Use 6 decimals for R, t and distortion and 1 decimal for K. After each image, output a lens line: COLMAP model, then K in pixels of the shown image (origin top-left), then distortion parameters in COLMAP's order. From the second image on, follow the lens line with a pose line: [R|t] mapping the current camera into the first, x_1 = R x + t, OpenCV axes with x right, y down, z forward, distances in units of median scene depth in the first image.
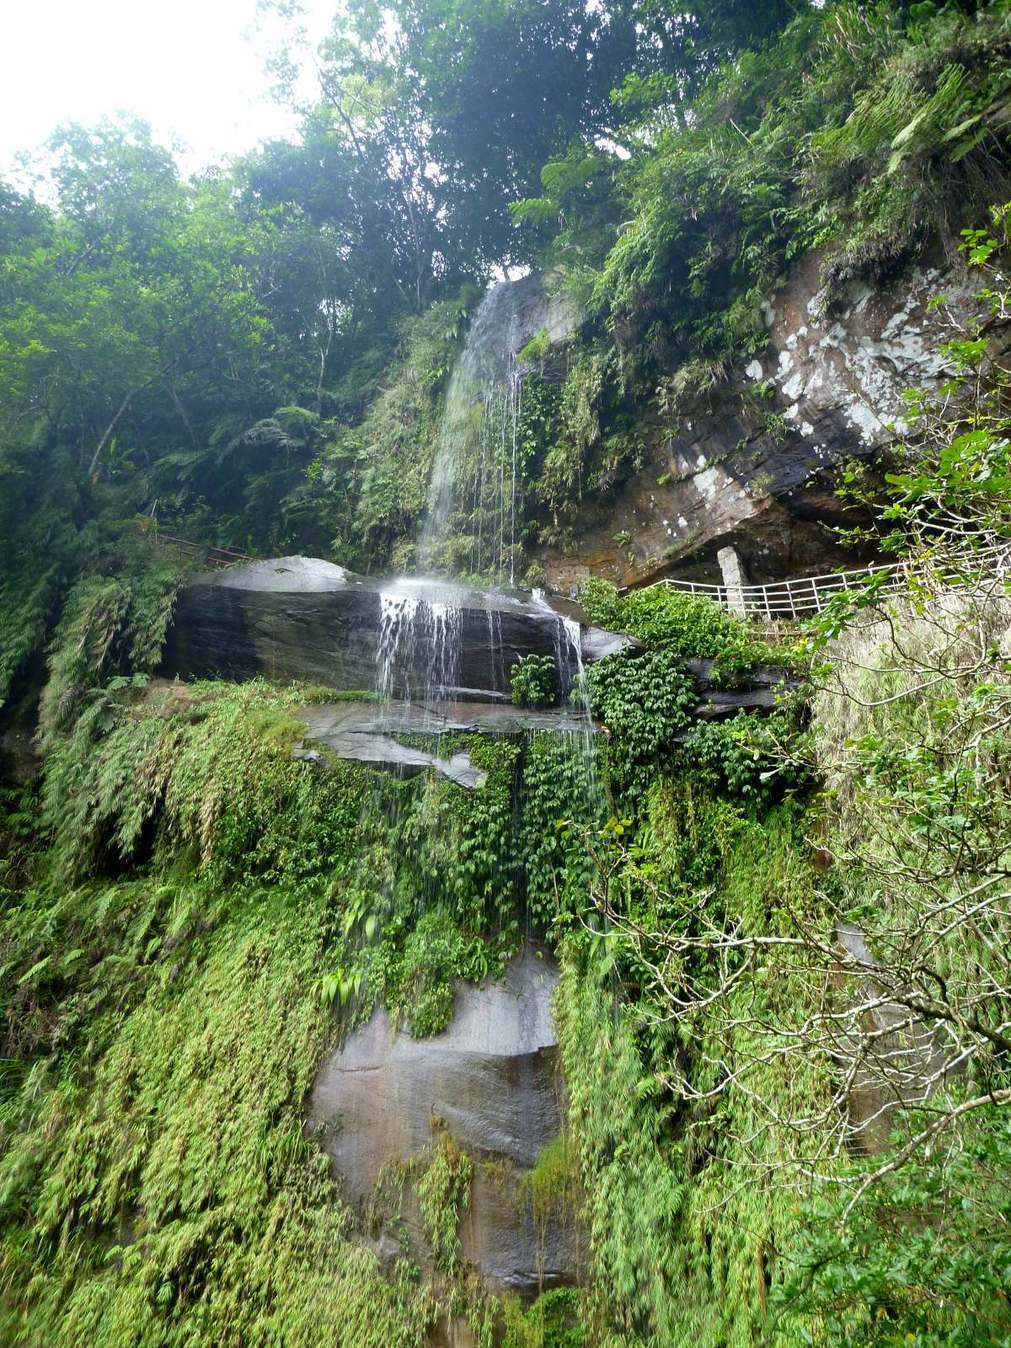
lens RADIAL K [[1107.5, 0, 505.5], [0, 1107.5, 674.0], [0, 0, 1]] dist [0.006326, 0.003031]
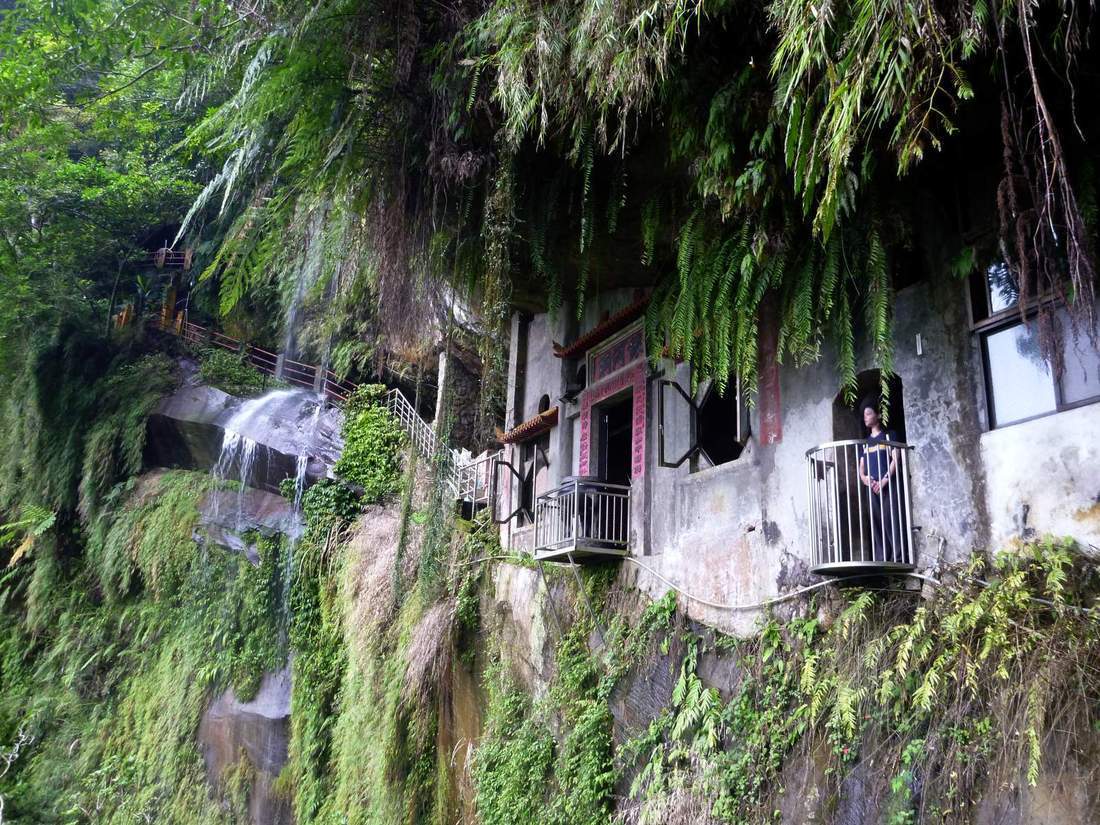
lens RADIAL K [[903.8, 0, 550.0], [0, 903.8, 412.5], [0, 0, 1]] dist [0.006326, 0.003031]
pose [[0.932770, -0.073161, -0.352971, 1.009523], [0.198183, 0.922003, 0.332617, -0.553361], [0.301106, -0.380207, 0.874516, -0.028274]]
